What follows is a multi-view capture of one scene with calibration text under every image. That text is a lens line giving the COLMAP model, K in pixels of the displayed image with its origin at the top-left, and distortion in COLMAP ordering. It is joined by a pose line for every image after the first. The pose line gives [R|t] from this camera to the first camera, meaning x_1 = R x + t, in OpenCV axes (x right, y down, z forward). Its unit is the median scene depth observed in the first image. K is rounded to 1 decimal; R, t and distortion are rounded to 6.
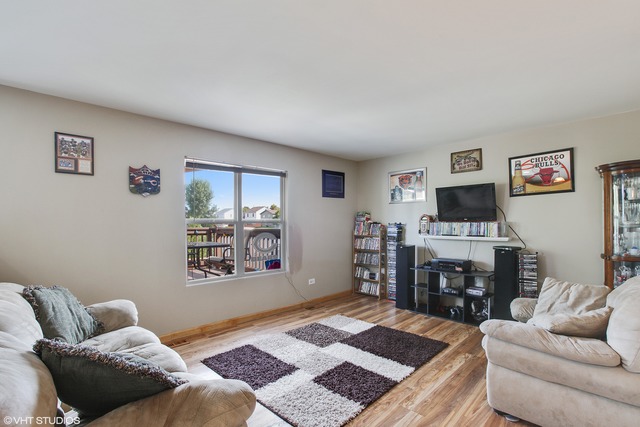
lens RADIAL K [[304.8, 0, 318.8], [0, 304.8, 223.5], [0, 0, 1]] dist [-0.013613, 0.000516]
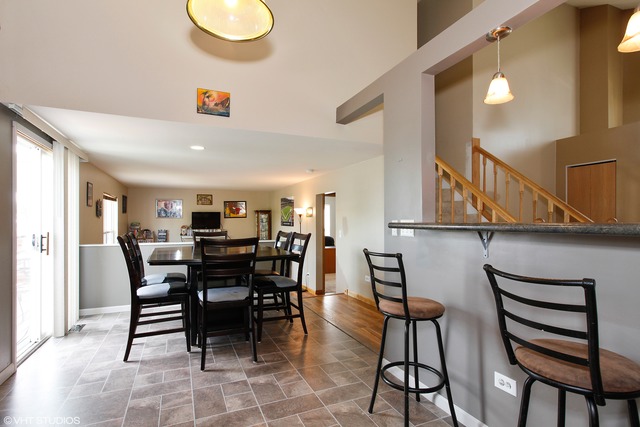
lens RADIAL K [[328.6, 0, 320.1], [0, 328.6, 220.1], [0, 0, 1]] dist [-0.001298, 0.001156]
pose [[0.367318, 0.006865, 0.930070, -1.408367], [0.004485, 0.999948, -0.009152, -0.046046], [-0.930085, 0.007533, 0.367268, -0.588514]]
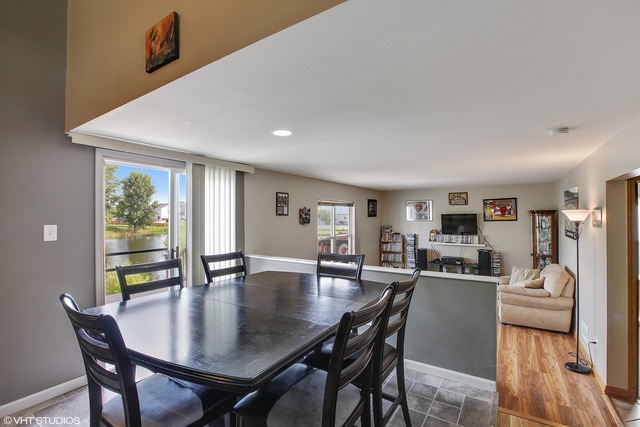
lens RADIAL K [[298.2, 0, 320.0], [0, 298.2, 213.5], [0, 0, 1]] dist [-0.032876, 0.000037]
pose [[0.978714, 0.004737, 0.205176, -0.659289], [-0.001215, 0.999850, -0.017287, -0.101350], [-0.205227, 0.016670, 0.978572, -0.493635]]
